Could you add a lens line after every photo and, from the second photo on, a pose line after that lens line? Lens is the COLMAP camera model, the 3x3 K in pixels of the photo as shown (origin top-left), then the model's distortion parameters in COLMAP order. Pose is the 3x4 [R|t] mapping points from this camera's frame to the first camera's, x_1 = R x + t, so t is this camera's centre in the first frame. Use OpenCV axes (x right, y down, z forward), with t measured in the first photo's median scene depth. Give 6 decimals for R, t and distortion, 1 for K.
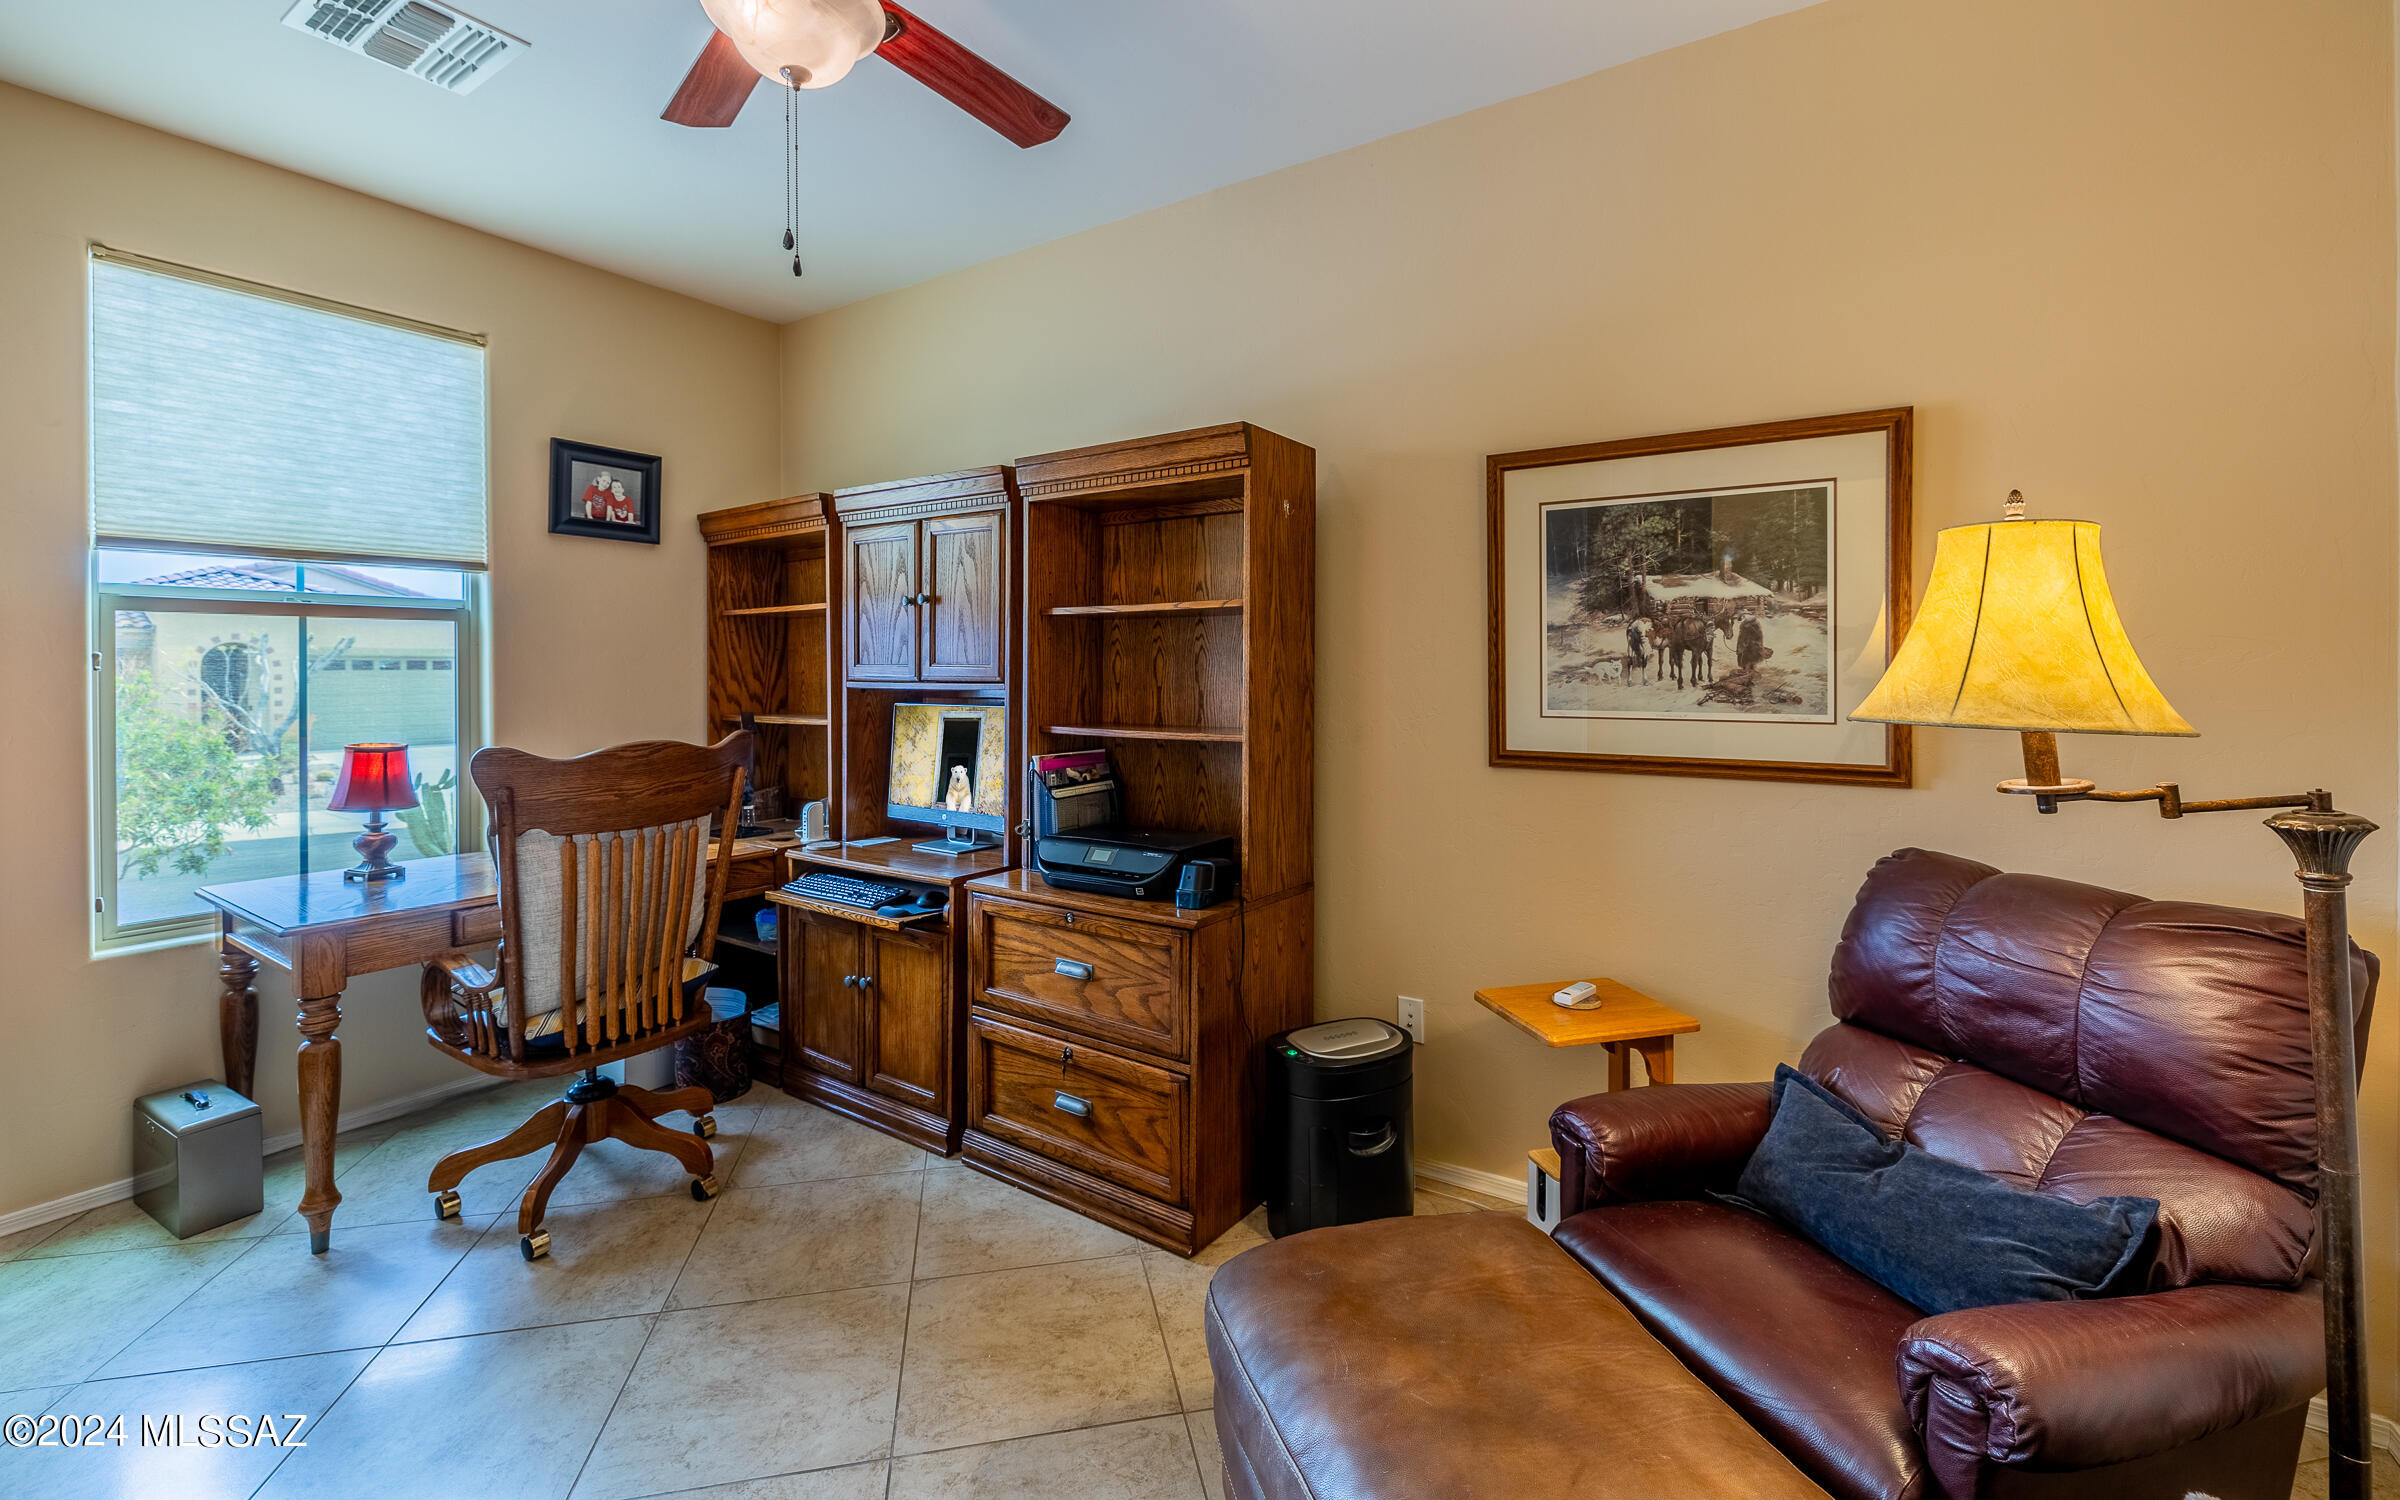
lens RADIAL K [[1020.5, 0, 1186.7], [0, 1020.5, 676.7], [0, 0, 1]] dist [-0.001169, 0.000078]
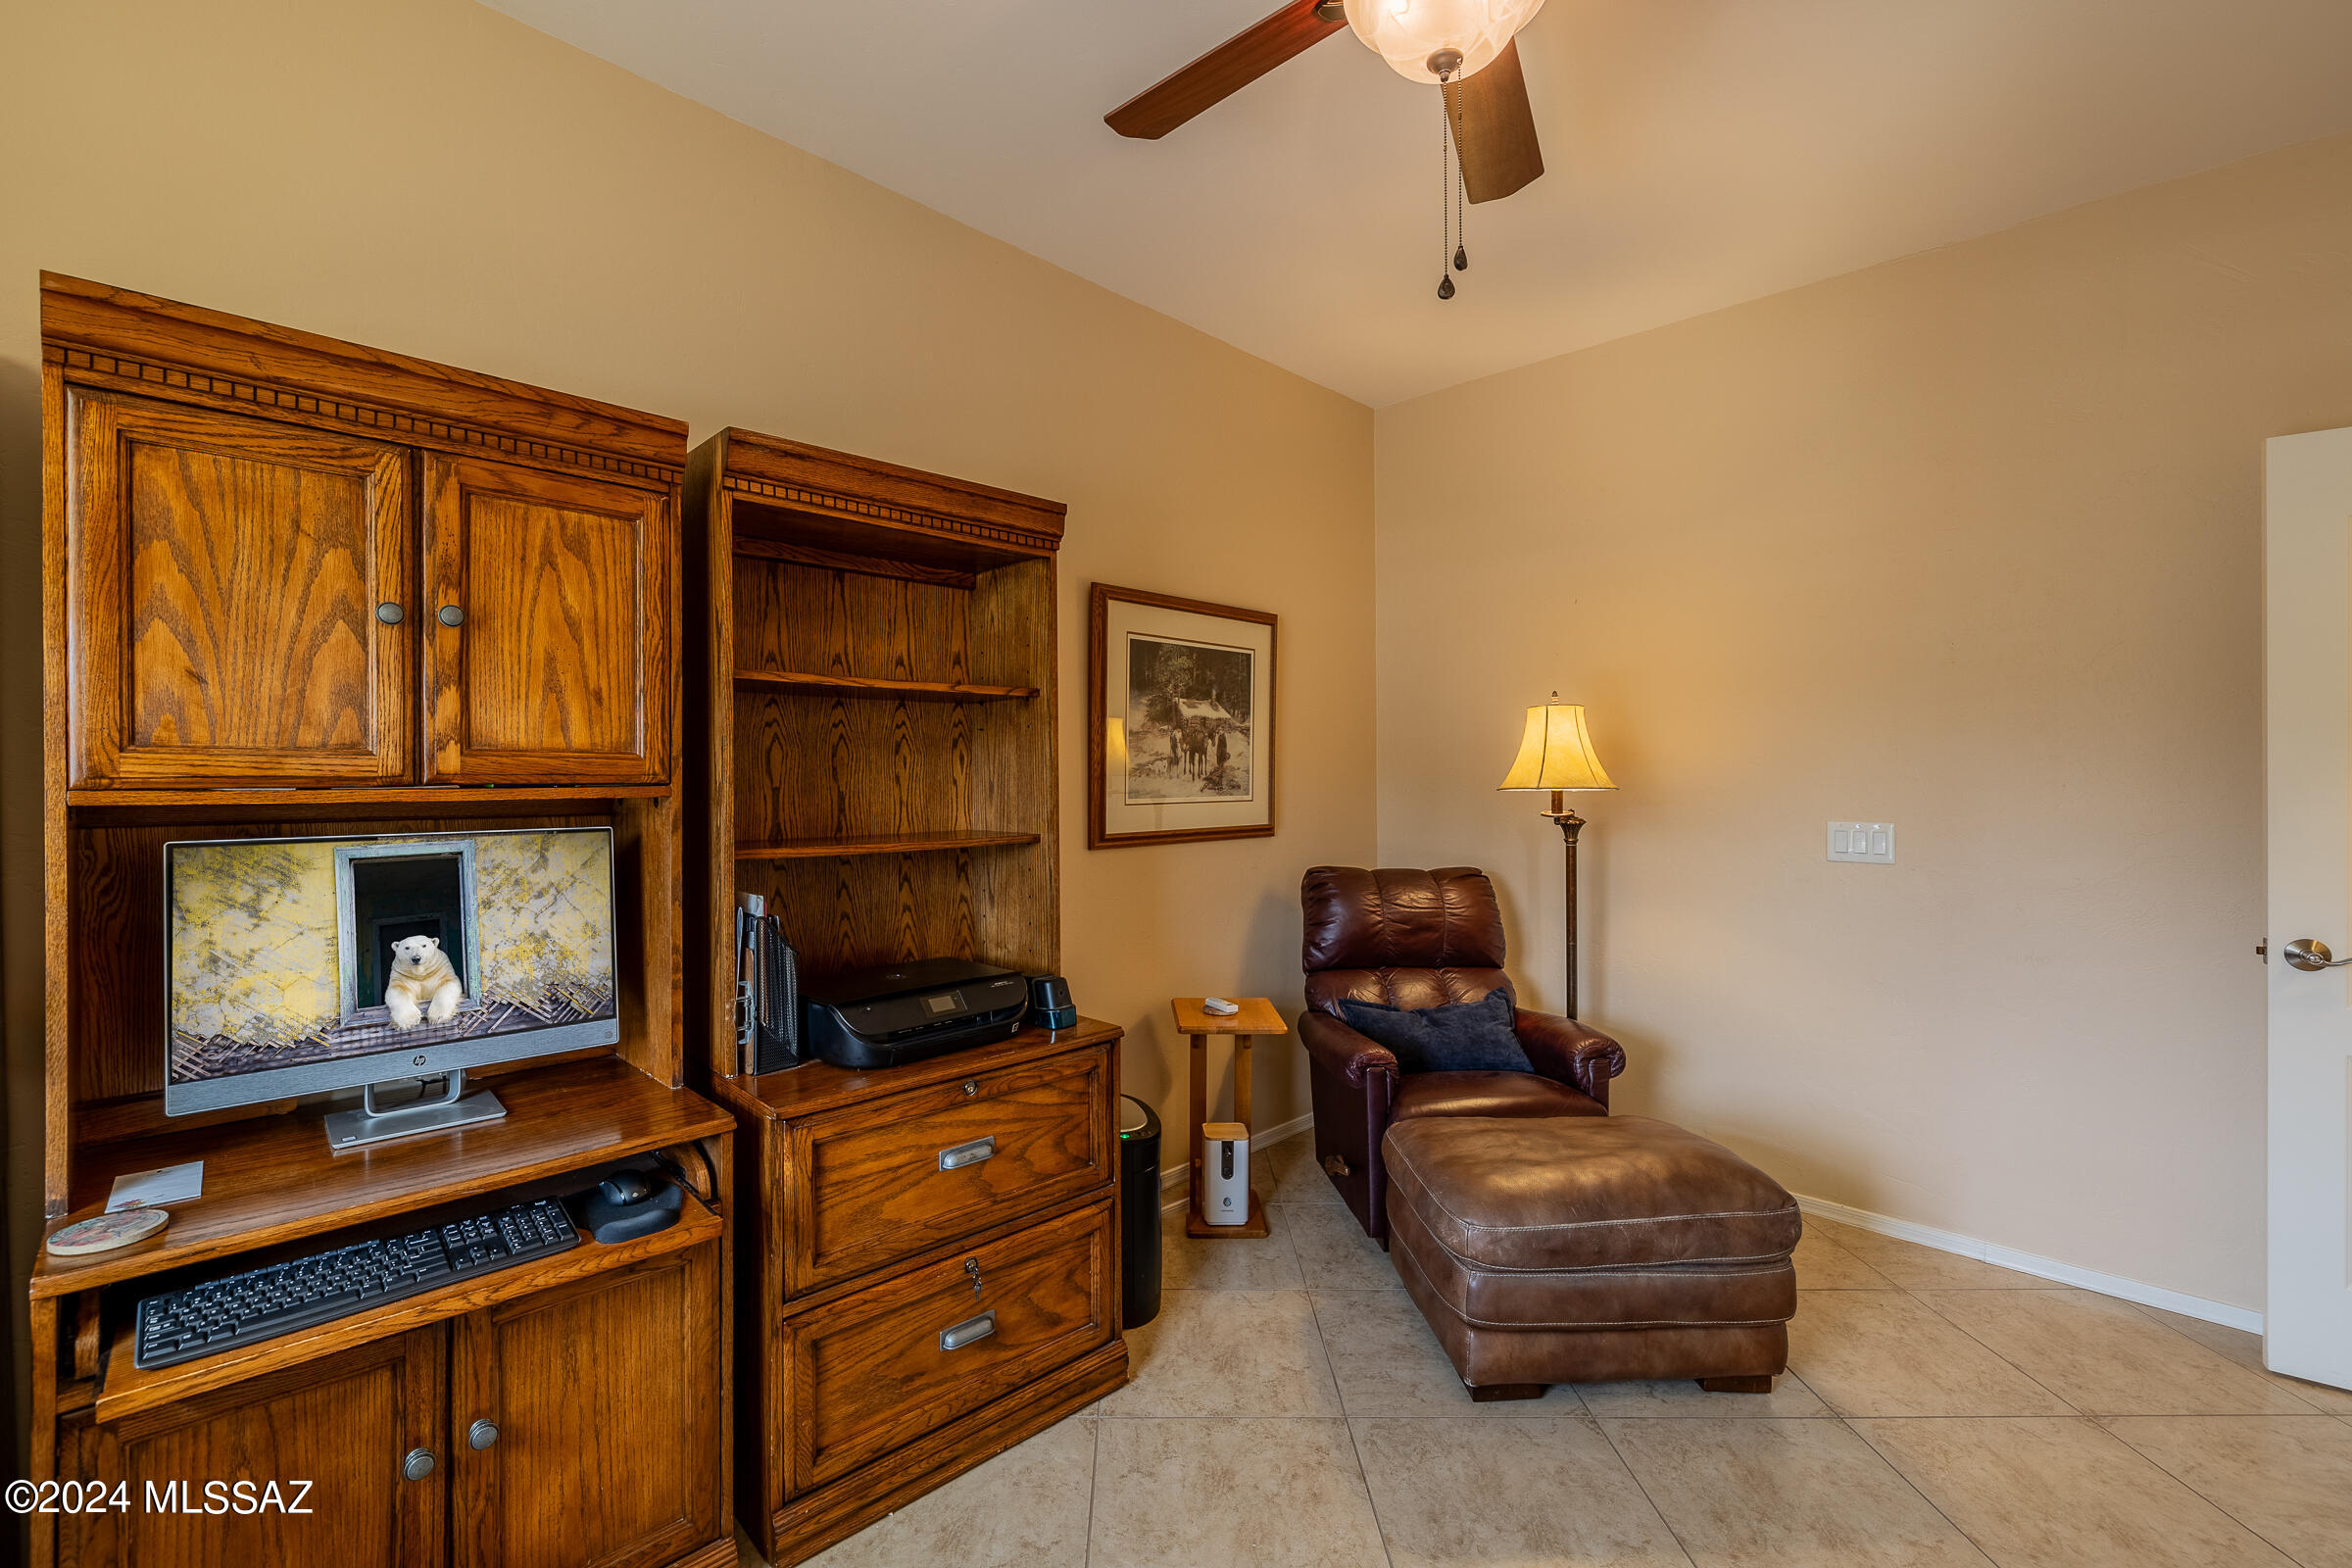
lens RADIAL K [[1009.1, 0, 1175.6], [0, 1009.1, 774.9], [0, 0, 1]] dist [0.000133, 0.000213]
pose [[0.186974, -0.003345, 0.982359, -0.858842], [0.006944, 0.999974, 0.002083, 0.001102], [-0.982340, 0.006432, 0.186992, 0.731190]]
